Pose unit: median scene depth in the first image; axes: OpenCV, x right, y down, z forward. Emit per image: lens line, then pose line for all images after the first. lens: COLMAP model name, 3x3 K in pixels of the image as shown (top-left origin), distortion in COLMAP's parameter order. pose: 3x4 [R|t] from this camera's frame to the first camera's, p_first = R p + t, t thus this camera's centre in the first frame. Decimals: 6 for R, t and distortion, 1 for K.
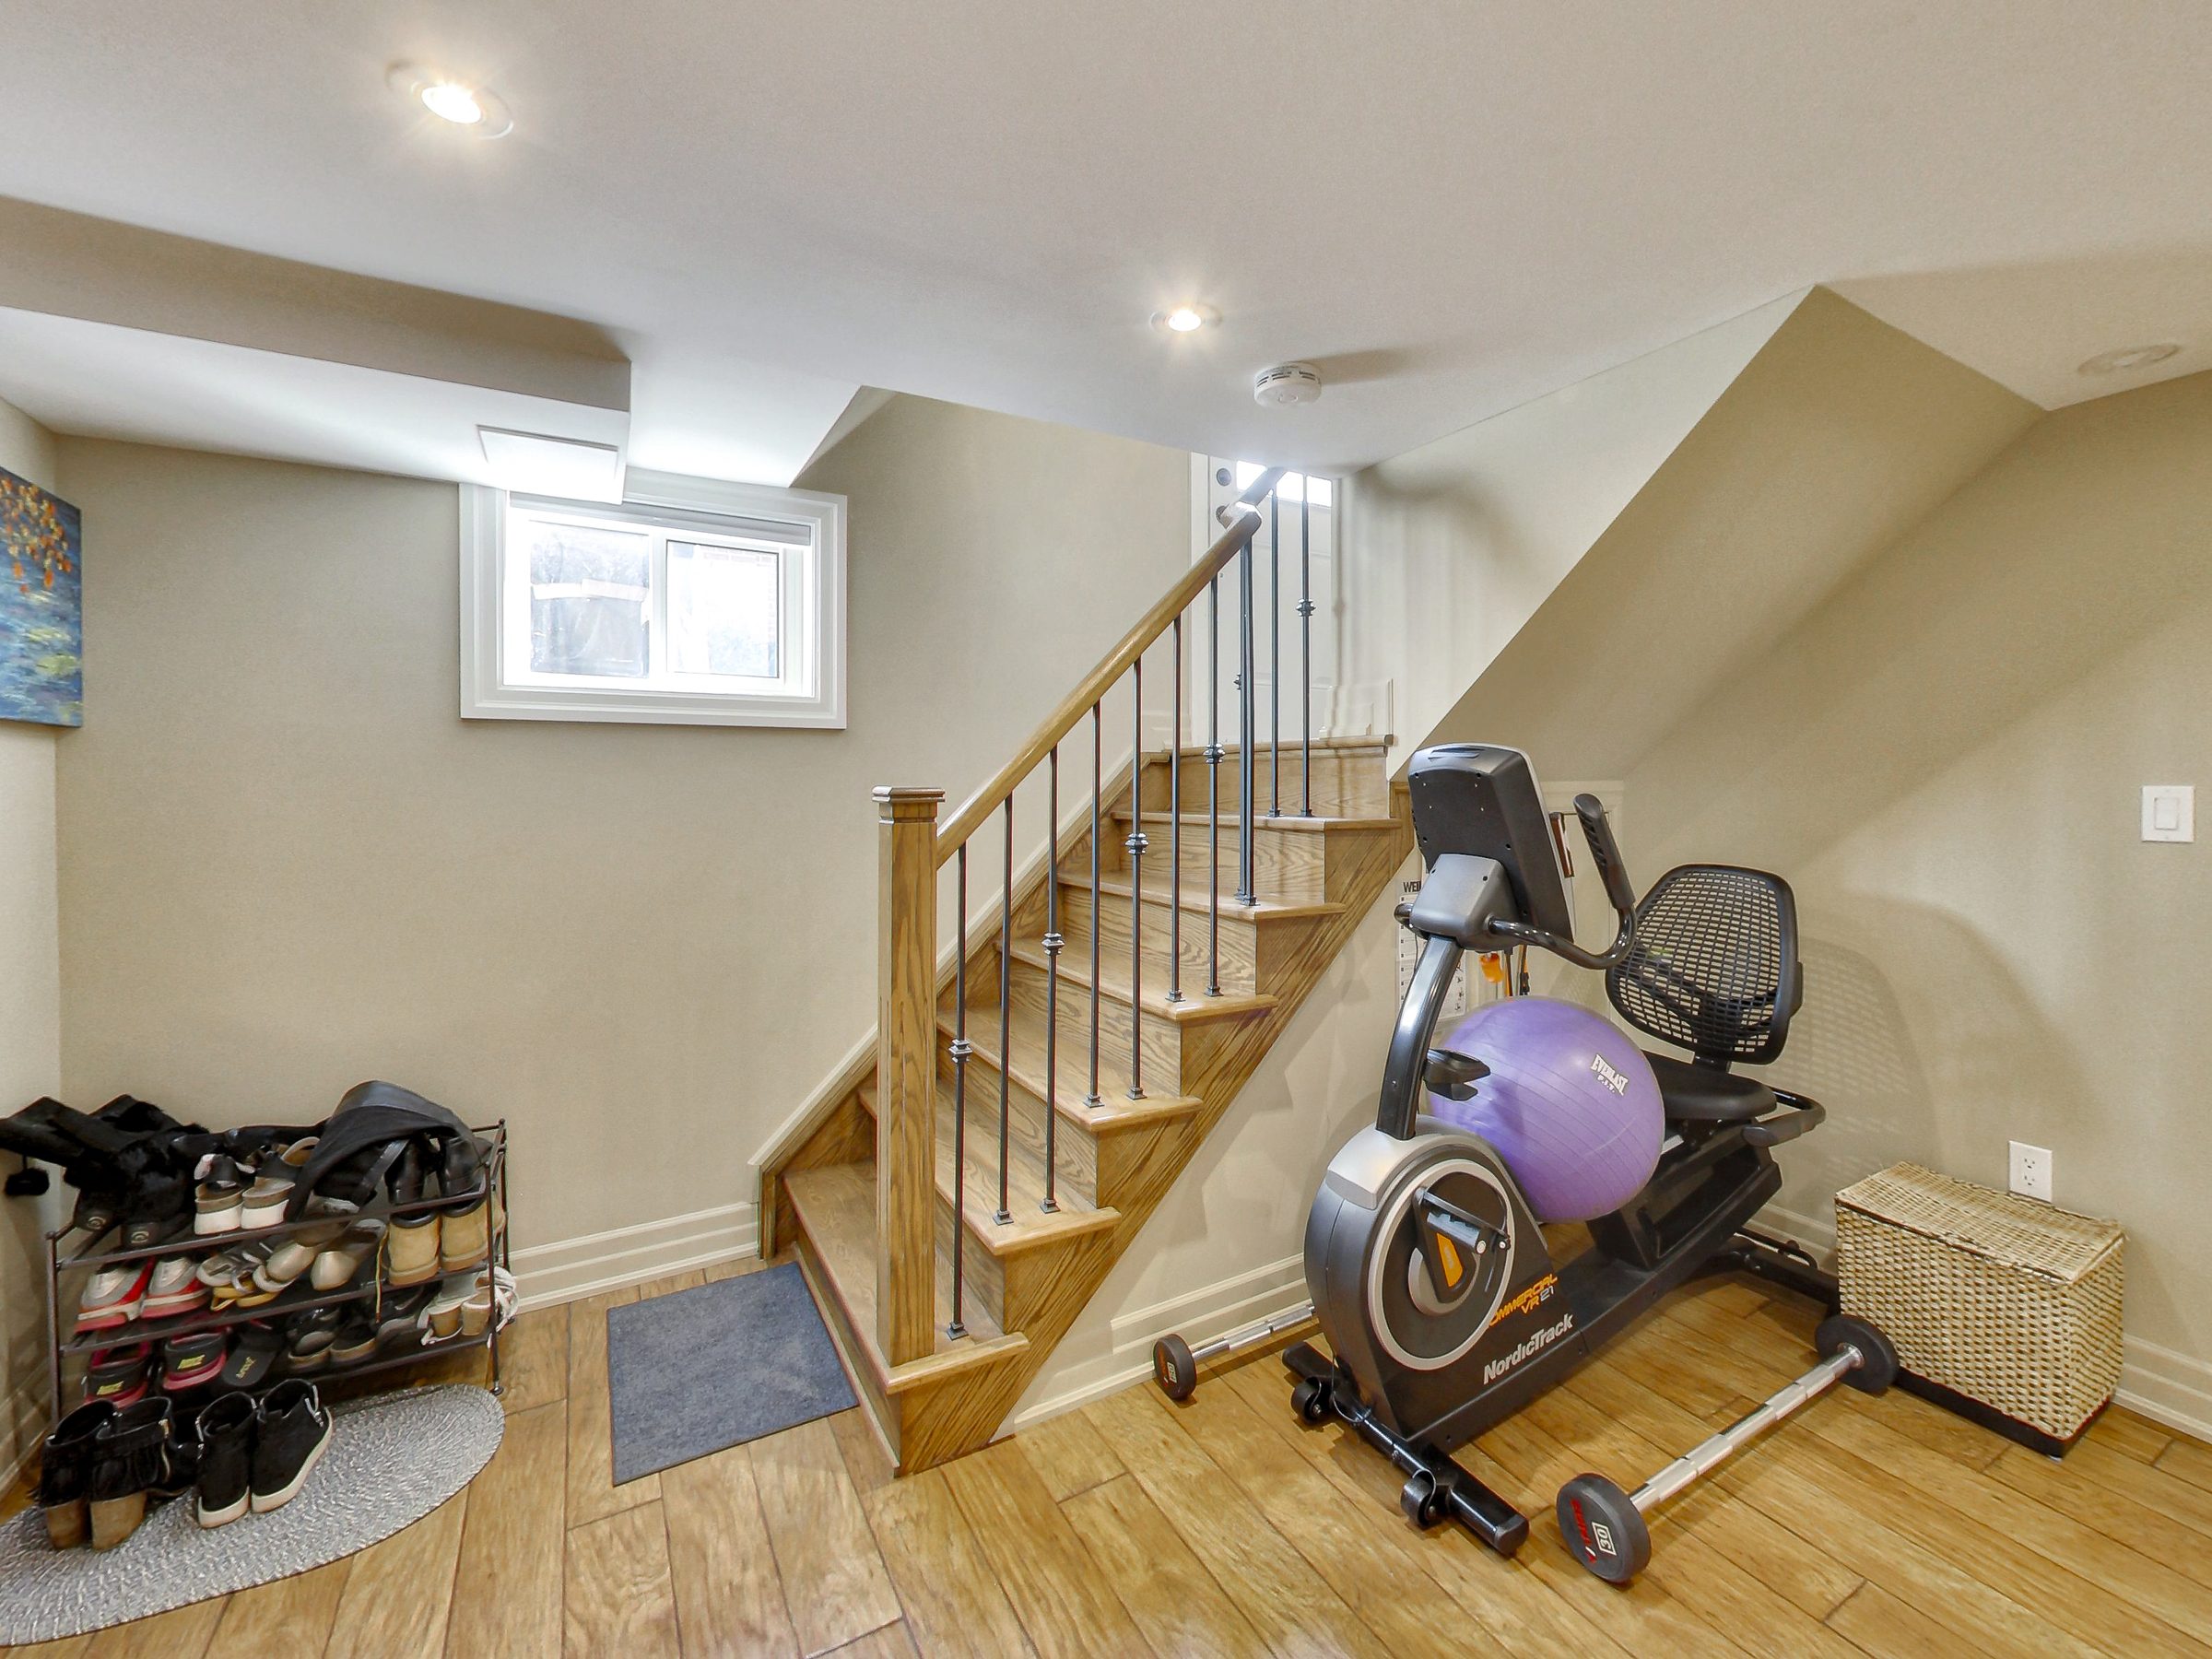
lens RADIAL K [[933.5, 0, 1106.3], [0, 933.5, 777.4], [0, 0, 1]] dist [0.001155, 0.000130]
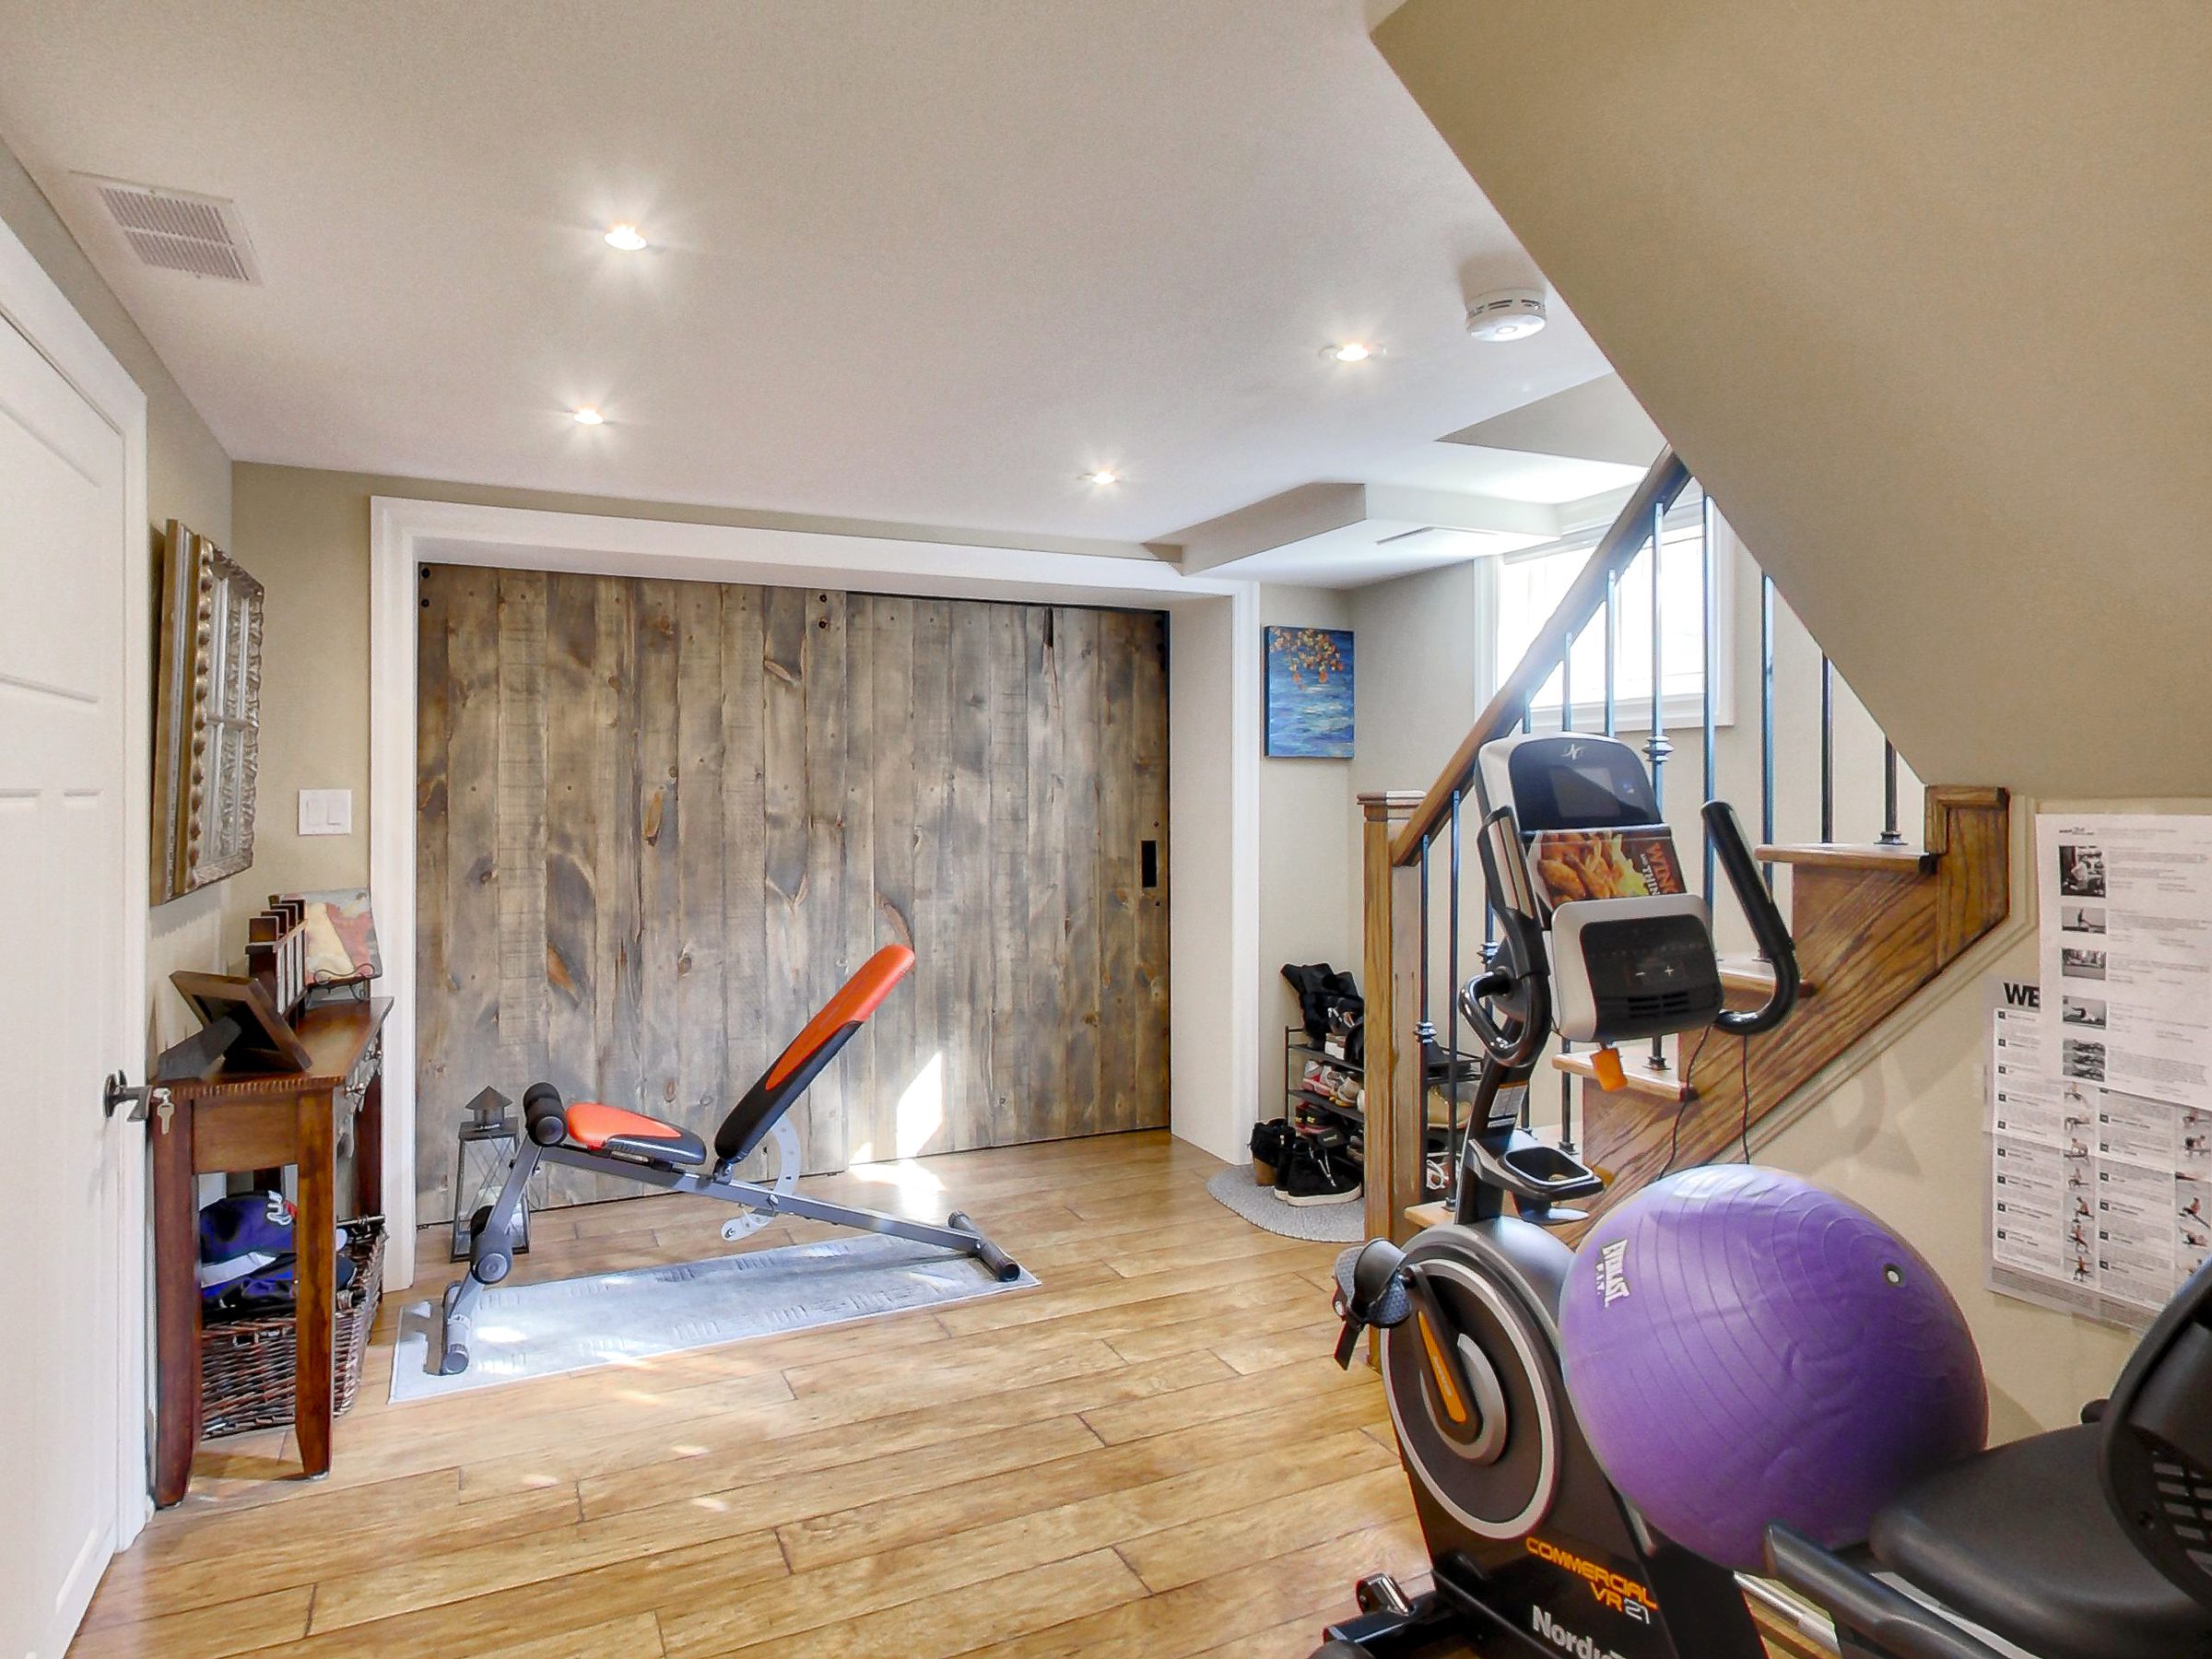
lens RADIAL K [[1313.5, 0, 1103.0], [0, 1313.5, 795.8], [0, 0, 1]] dist [0.000876, -0.000046]
pose [[-0.069100, 0.003697, -0.997603, 1.432173], [0.006753, 0.999972, 0.003238, 0.006480], [0.997587, -0.006513, -0.069123, 0.745801]]
